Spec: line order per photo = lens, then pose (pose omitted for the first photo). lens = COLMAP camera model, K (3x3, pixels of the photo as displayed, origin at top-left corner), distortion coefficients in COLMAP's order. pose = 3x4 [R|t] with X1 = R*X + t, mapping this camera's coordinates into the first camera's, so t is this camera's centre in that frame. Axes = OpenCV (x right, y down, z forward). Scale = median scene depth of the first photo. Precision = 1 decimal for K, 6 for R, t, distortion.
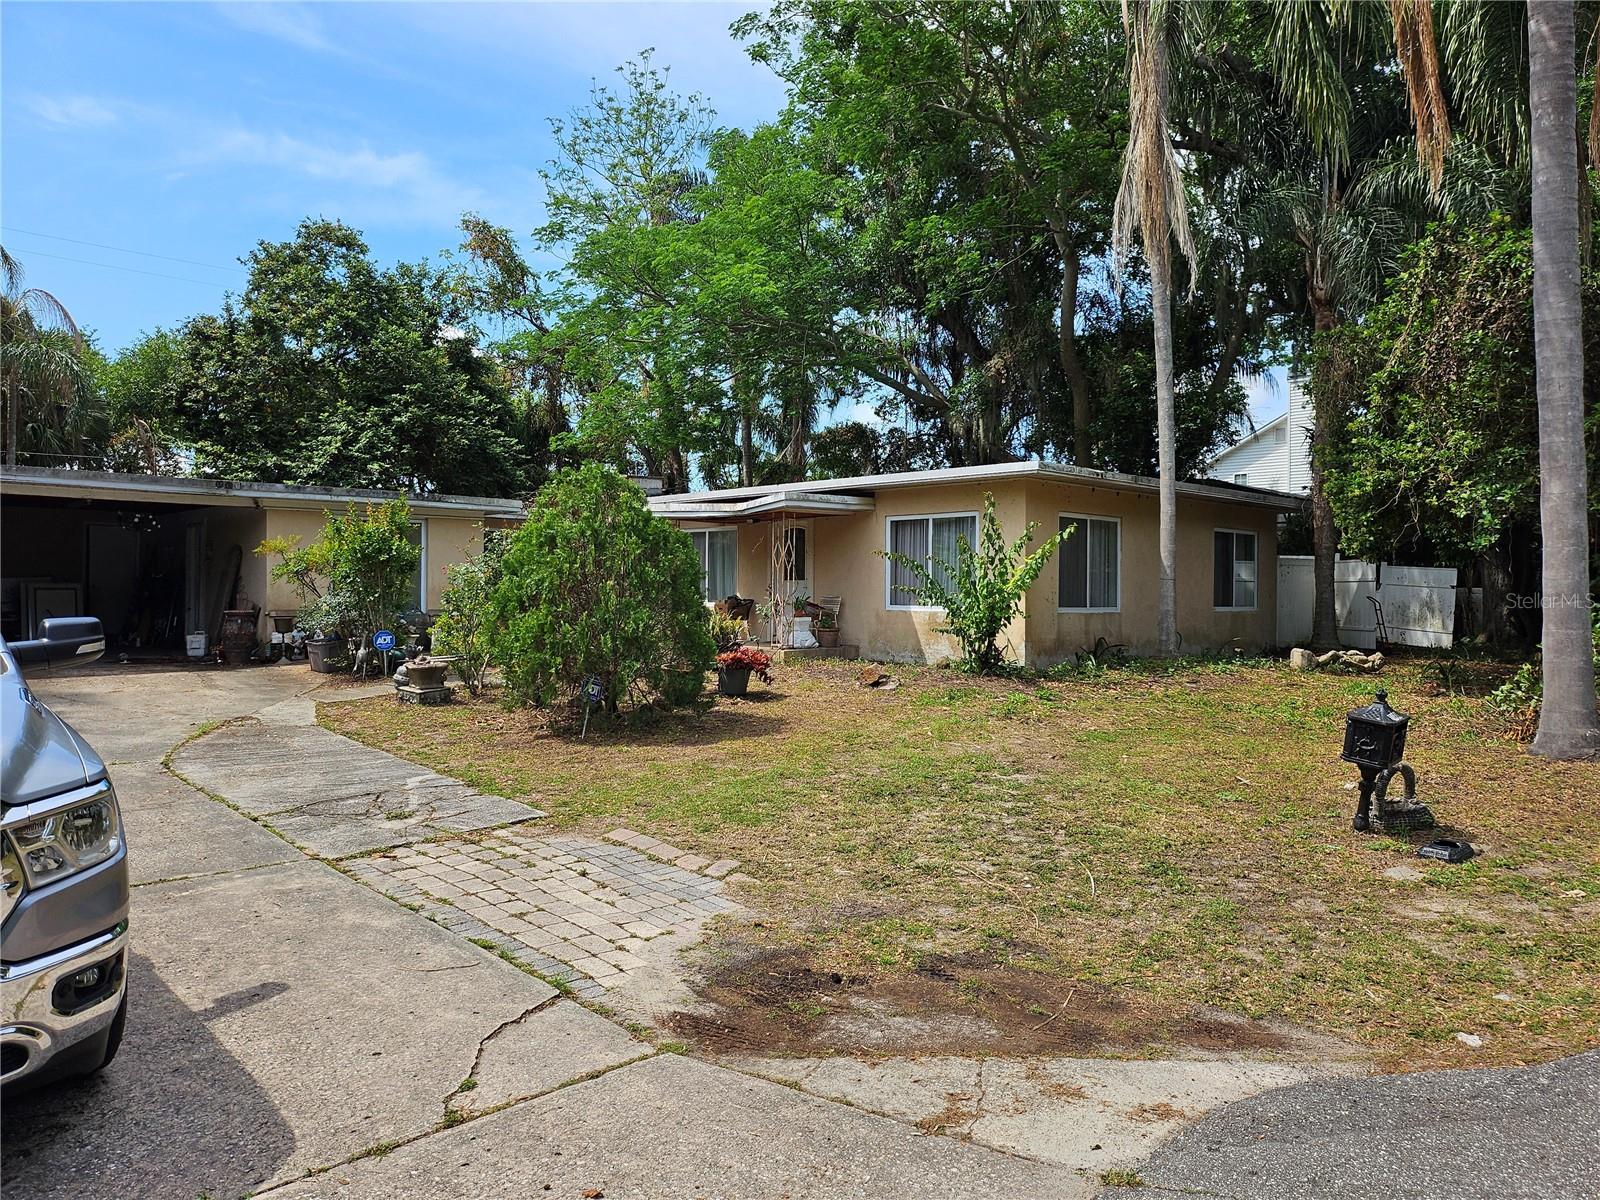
lens RADIAL K [[1120.7, 0, 791.1], [0, 1120.7, 595.7], [0, 0, 1]] dist [0.059104, -0.063784]
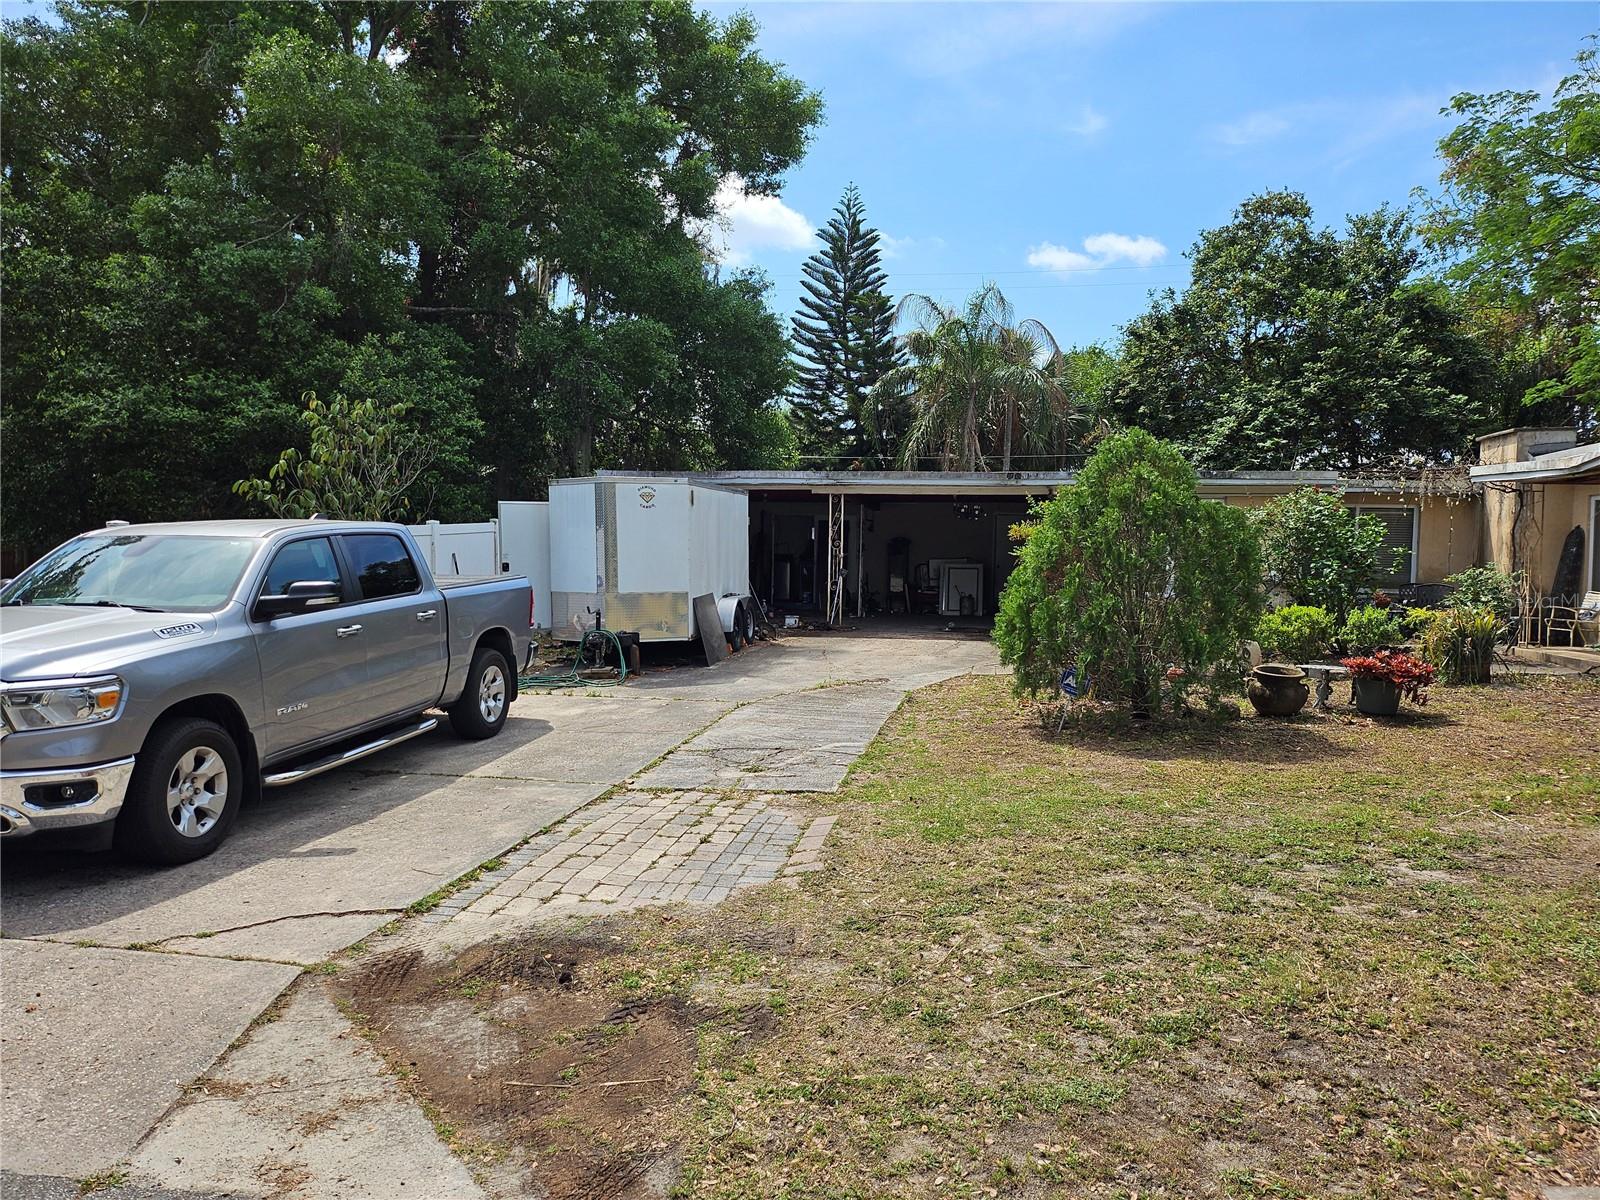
lens RADIAL K [[1120.7, 0, 797.1], [0, 1120.7, 606.1], [0, 0, 1]] dist [0.059104, -0.063784]
pose [[0.580864, 0.035650, -0.813219, 0.237658], [-0.016721, 0.999352, 0.031867, -0.001590], [0.813829, -0.004912, 0.581084, 0.158637]]
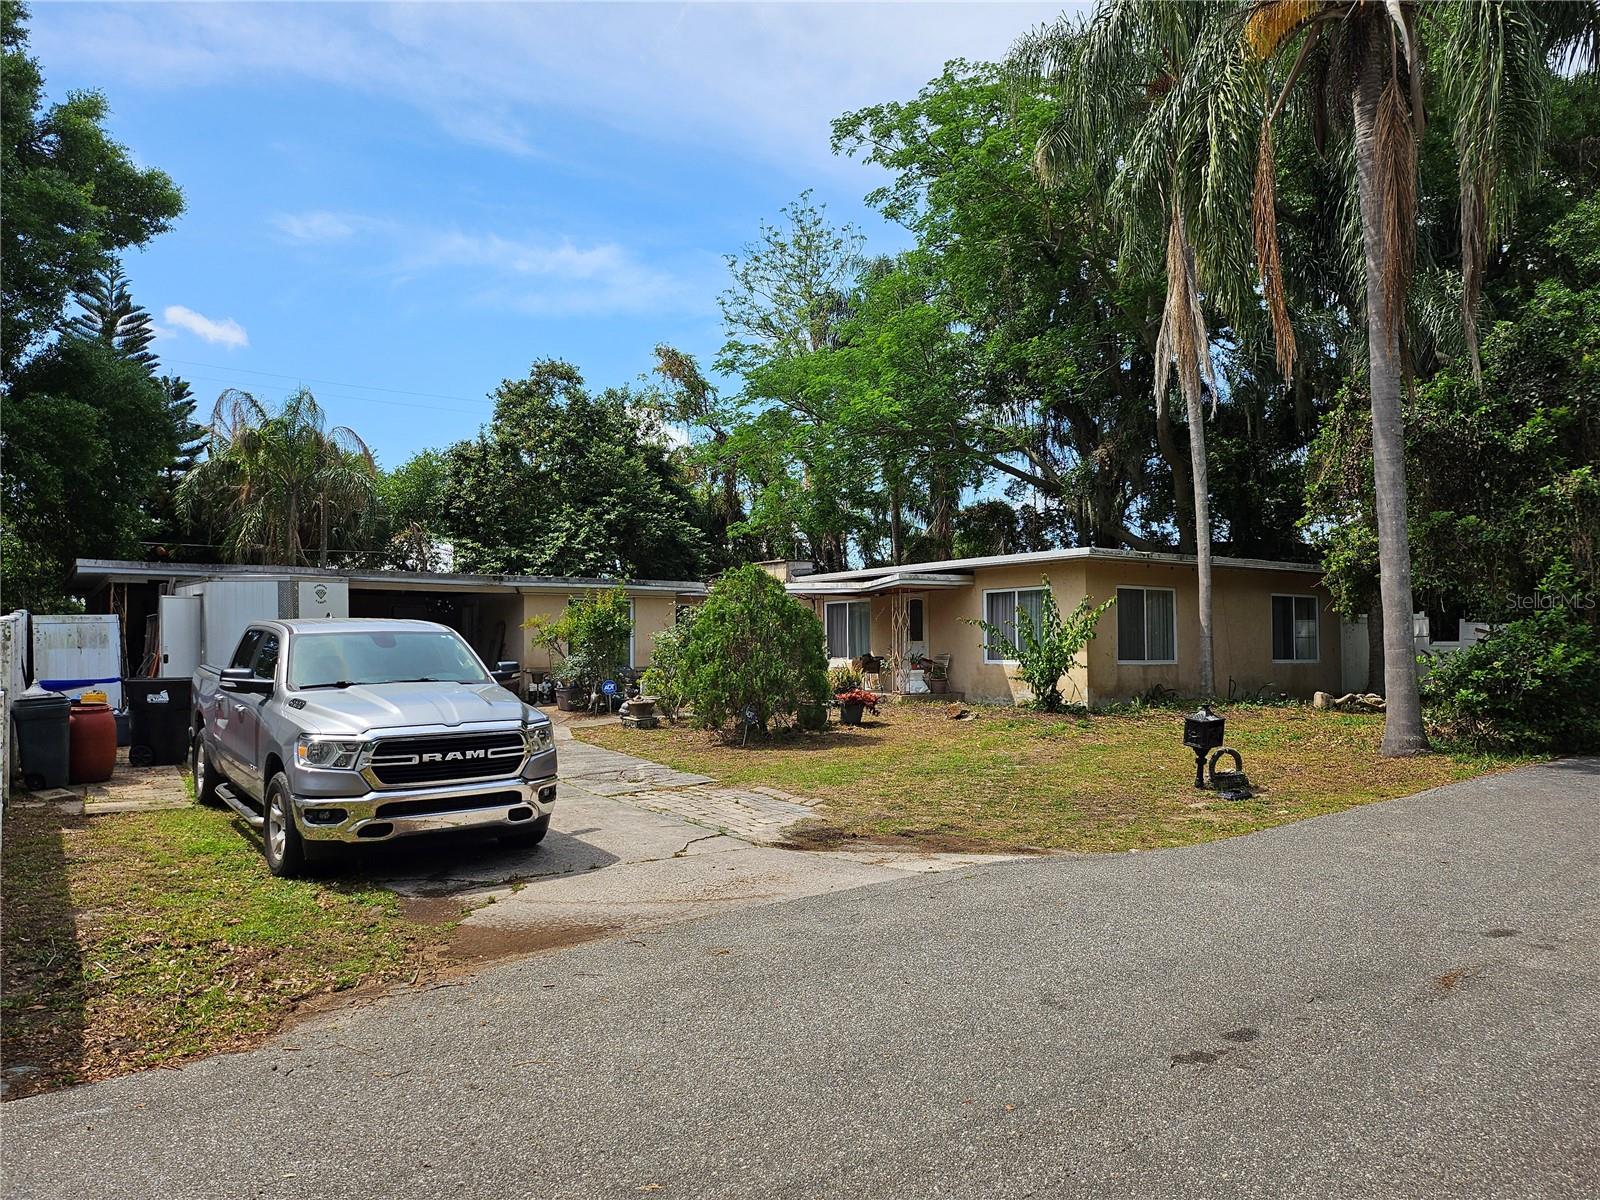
lens RADIAL K [[1120.7, 0, 793.9], [0, 1120.7, 605.6], [0, 0, 1]] dist [0.059104, -0.063784]
pose [[0.987850, -0.017156, -0.154462, 0.065547], [0.009927, 0.998824, -0.047453, 0.004859], [0.155094, 0.045343, 0.986859, -0.270345]]
